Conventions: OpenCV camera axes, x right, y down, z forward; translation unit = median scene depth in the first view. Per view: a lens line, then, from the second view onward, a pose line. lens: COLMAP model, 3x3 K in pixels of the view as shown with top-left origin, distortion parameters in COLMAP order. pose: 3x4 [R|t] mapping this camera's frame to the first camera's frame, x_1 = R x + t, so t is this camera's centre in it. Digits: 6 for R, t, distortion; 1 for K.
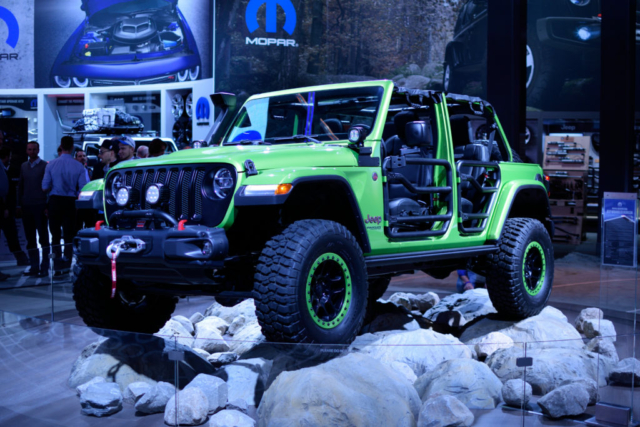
lens RADIAL K [[888.7, 0, 320.0], [0, 888.7, 213.5], [0, 0, 1]] dist [-0.149766, 0.069433]
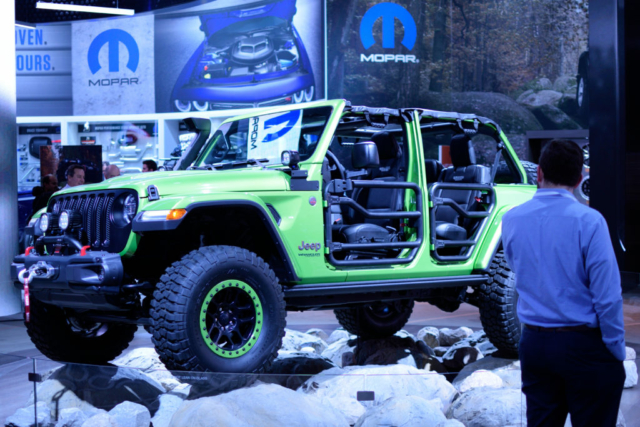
lens RADIAL K [[967.6, 0, 320.3], [0, 967.6, 234.6], [0, 0, 1]] dist [-0.147938, 0.053295]
pose [[0.980409, -0.001784, -0.196963, 0.226151], [-0.000202, 0.999949, -0.010066, 0.003888], [0.196971, 0.009908, 0.980359, -0.011932]]
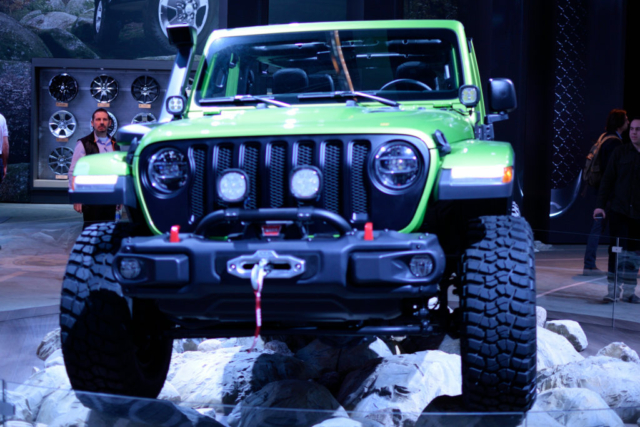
lens RADIAL K [[1036.6, 0, 221.3], [0, 1036.6, 213.5], [0, 0, 1]] dist [0.033942, 0.040386]
pose [[0.920724, -0.032382, 0.388869, -0.383767], [0.019741, 0.999140, 0.036460, -0.020446], [-0.389715, -0.025893, 0.920571, 0.244391]]
